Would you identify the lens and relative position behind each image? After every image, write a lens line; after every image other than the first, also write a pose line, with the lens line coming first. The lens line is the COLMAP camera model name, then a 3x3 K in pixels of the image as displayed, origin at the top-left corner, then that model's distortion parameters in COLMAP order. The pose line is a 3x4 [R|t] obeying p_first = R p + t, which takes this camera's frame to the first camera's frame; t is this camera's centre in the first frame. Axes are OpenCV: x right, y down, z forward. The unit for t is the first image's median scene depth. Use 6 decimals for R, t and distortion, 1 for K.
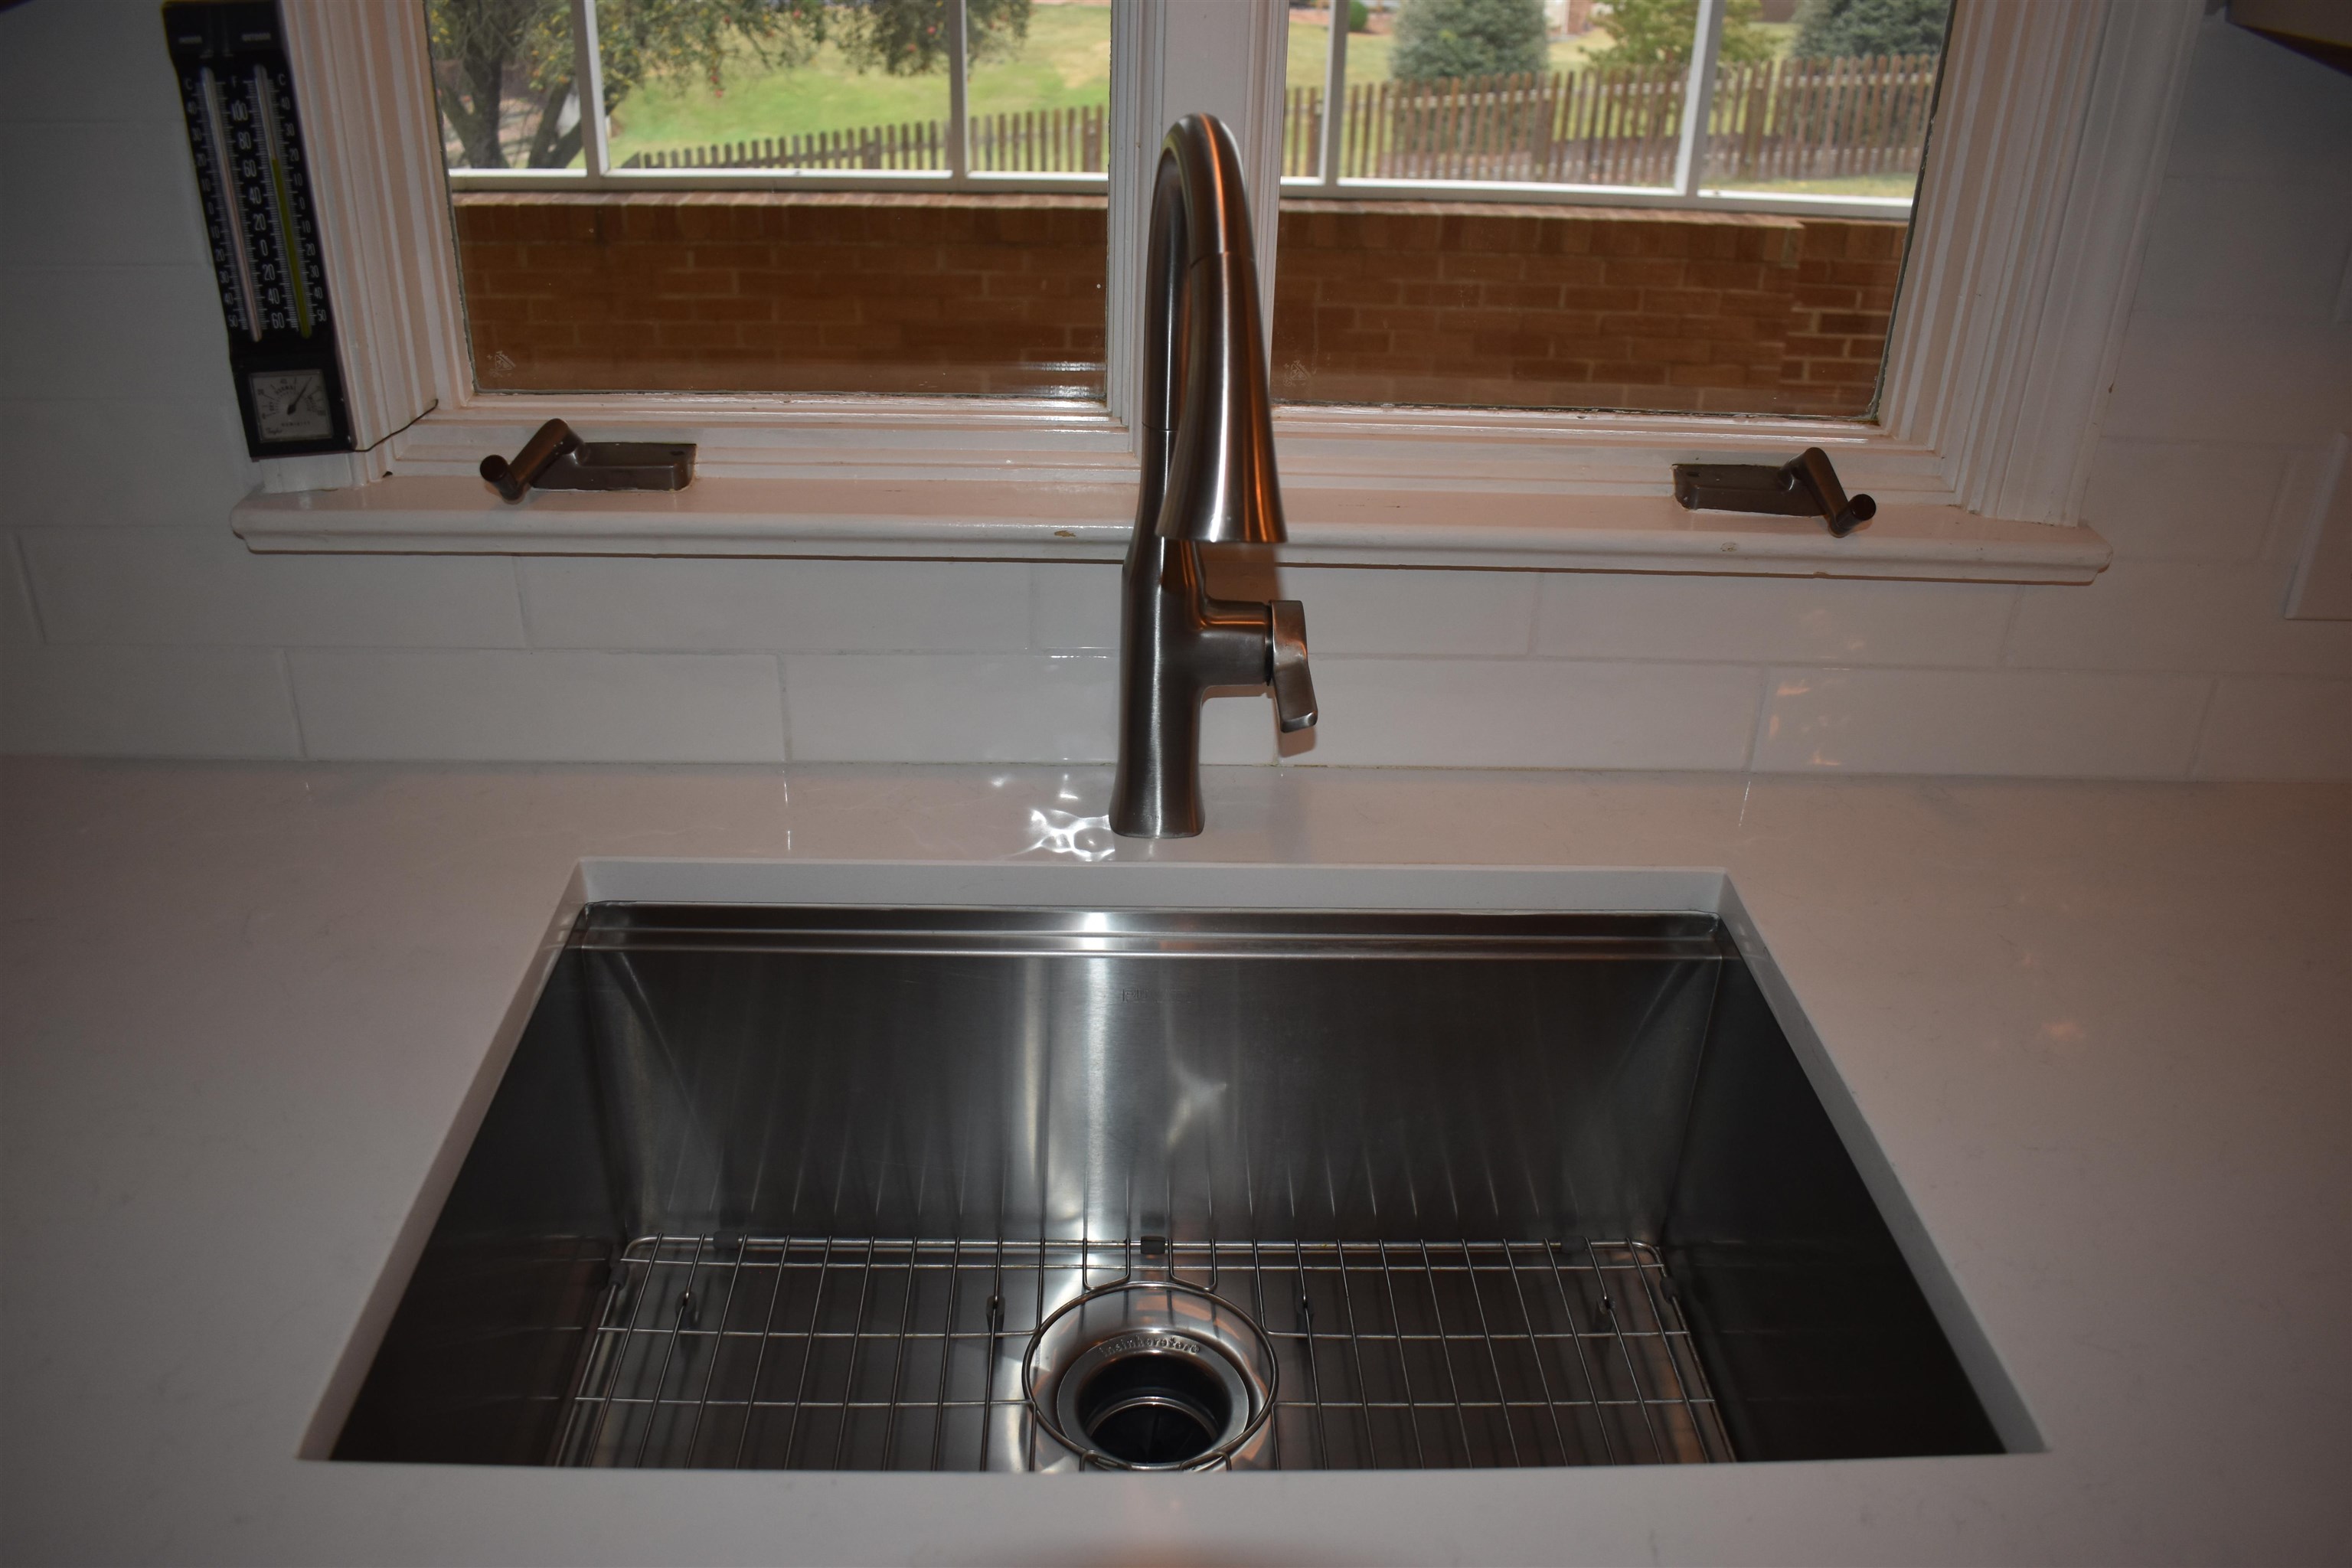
lens RADIAL K [[1845.5, 0, 1192.6], [0, 1845.5, 794.3], [0, 0, 1]] dist [-0.096578, 0.012371]
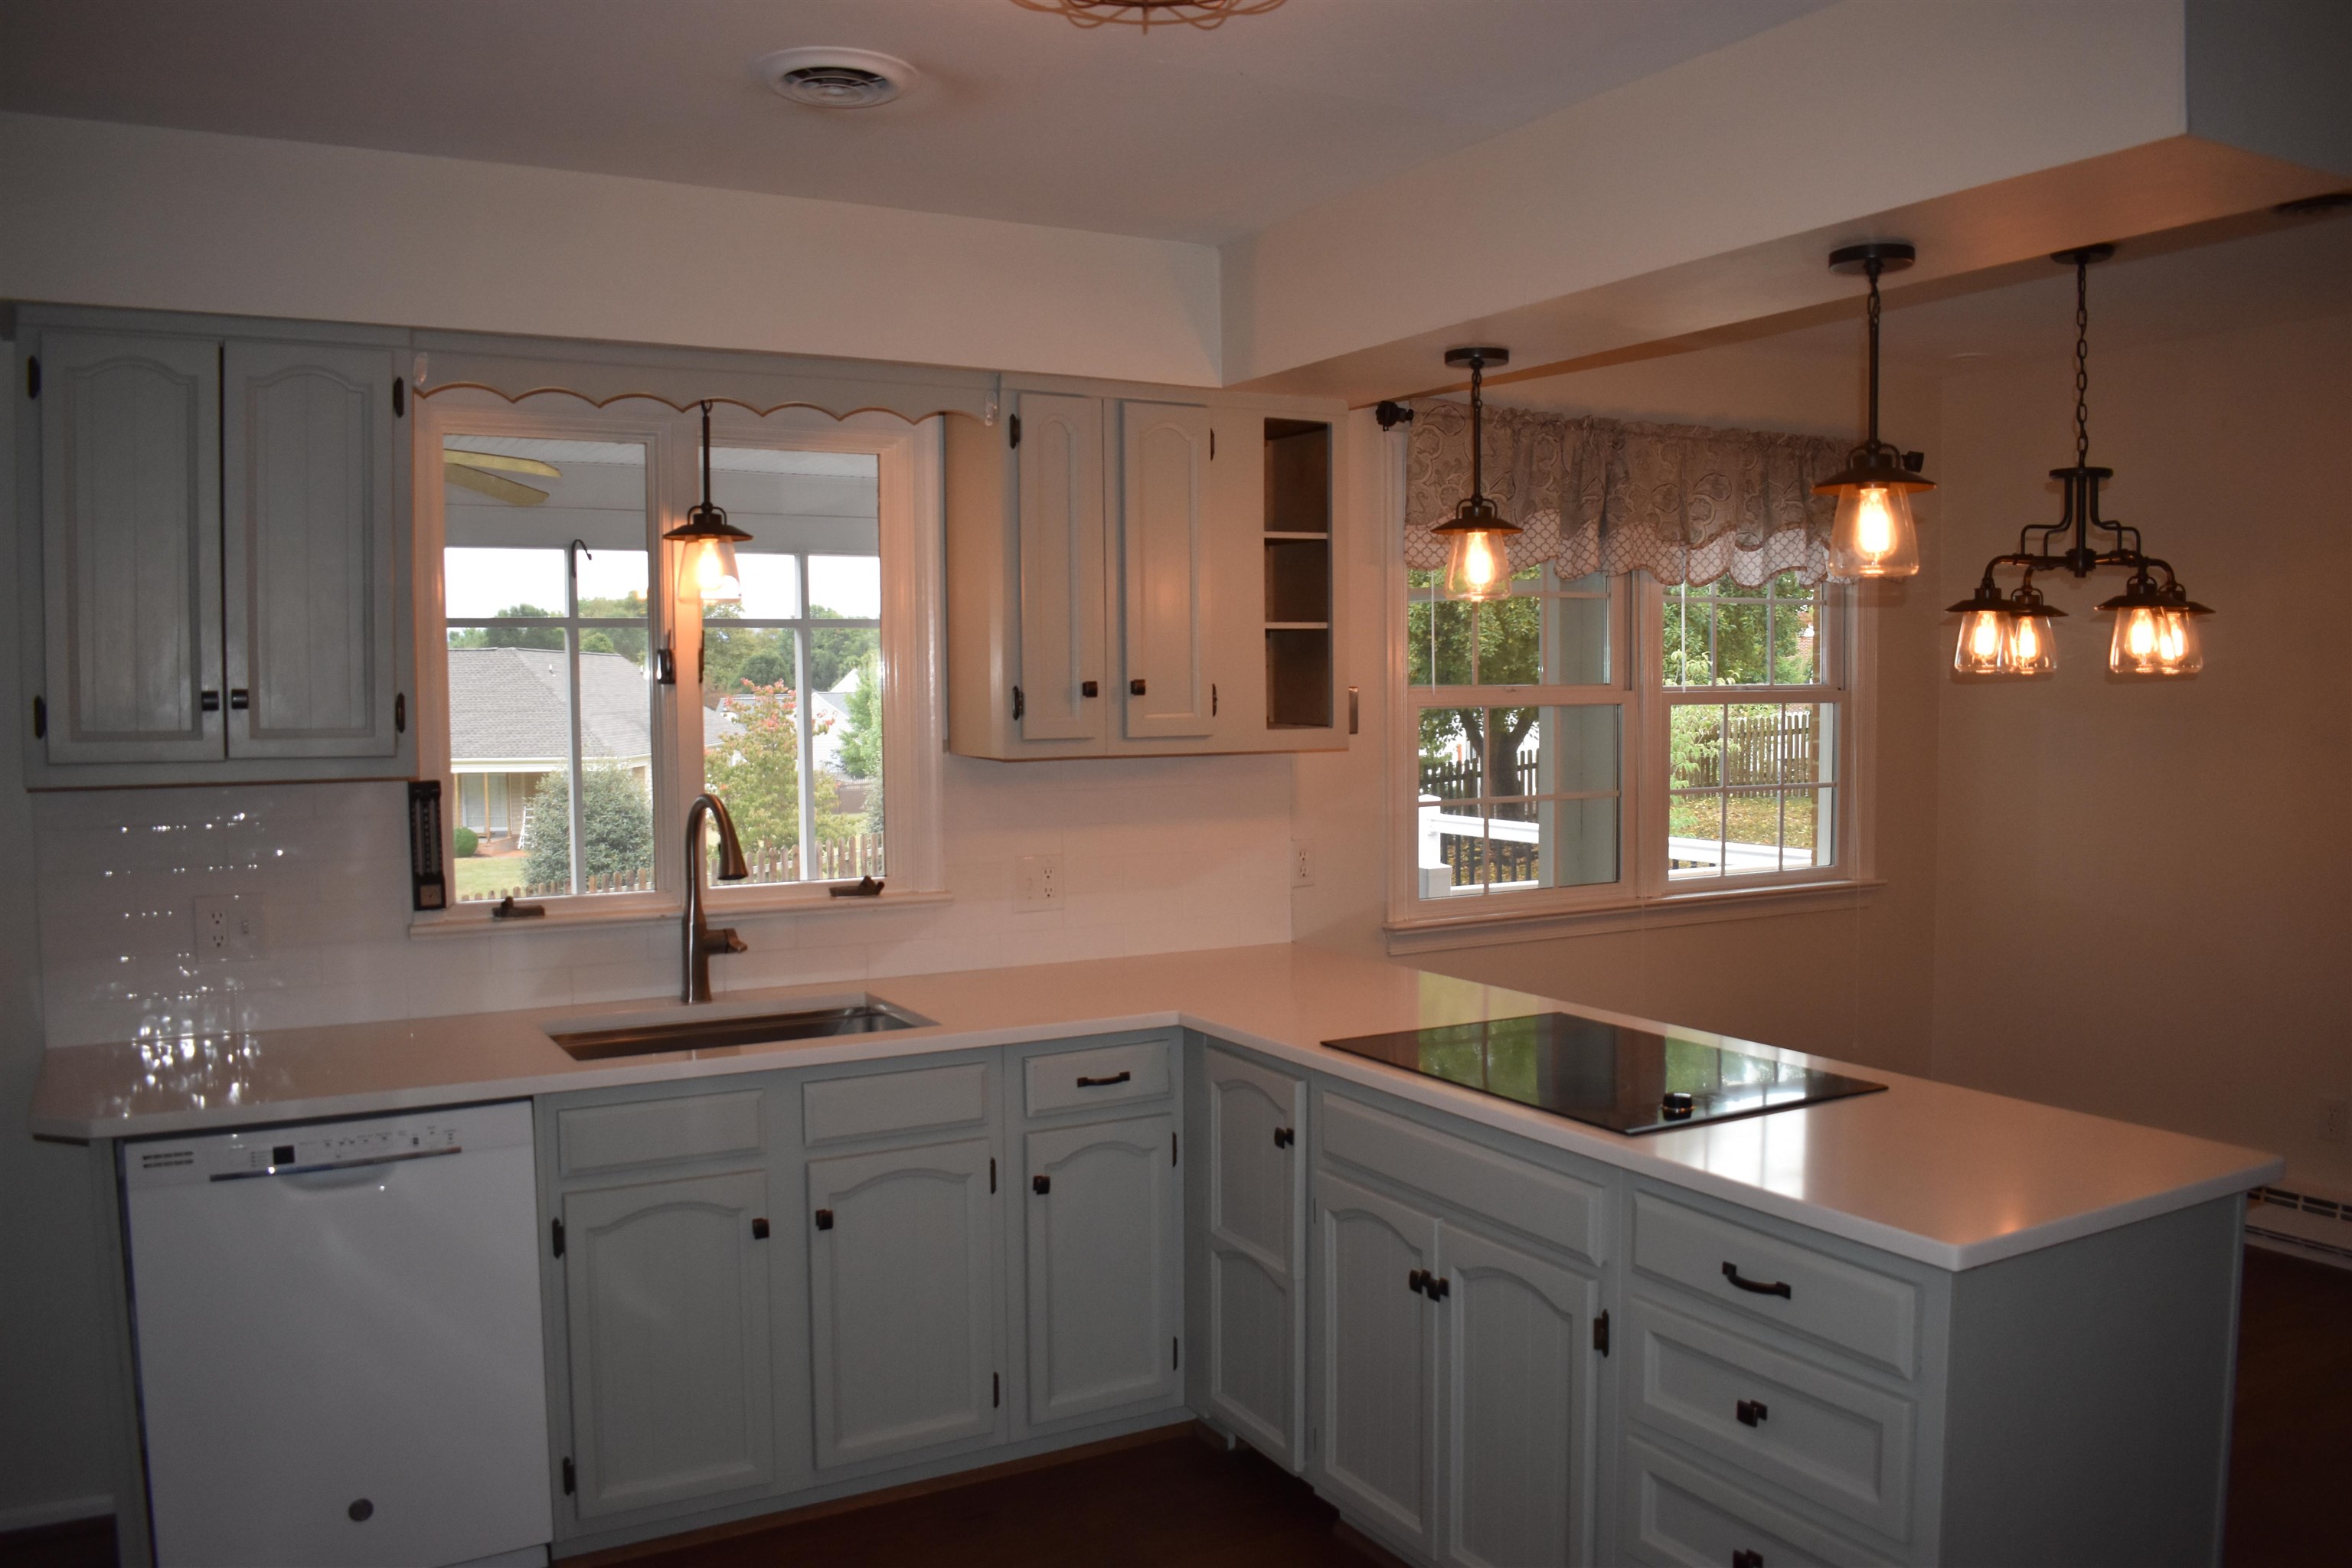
lens RADIAL K [[1845.5, 0, 1192.6], [0, 1845.5, 794.3], [0, 0, 1]] dist [-0.096578, 0.012371]
pose [[0.888296, -0.064567, 0.454710, -0.043840], [0.245211, 0.903818, -0.350691, 0.066113], [-0.388332, 0.423017, 0.818691, -0.138337]]
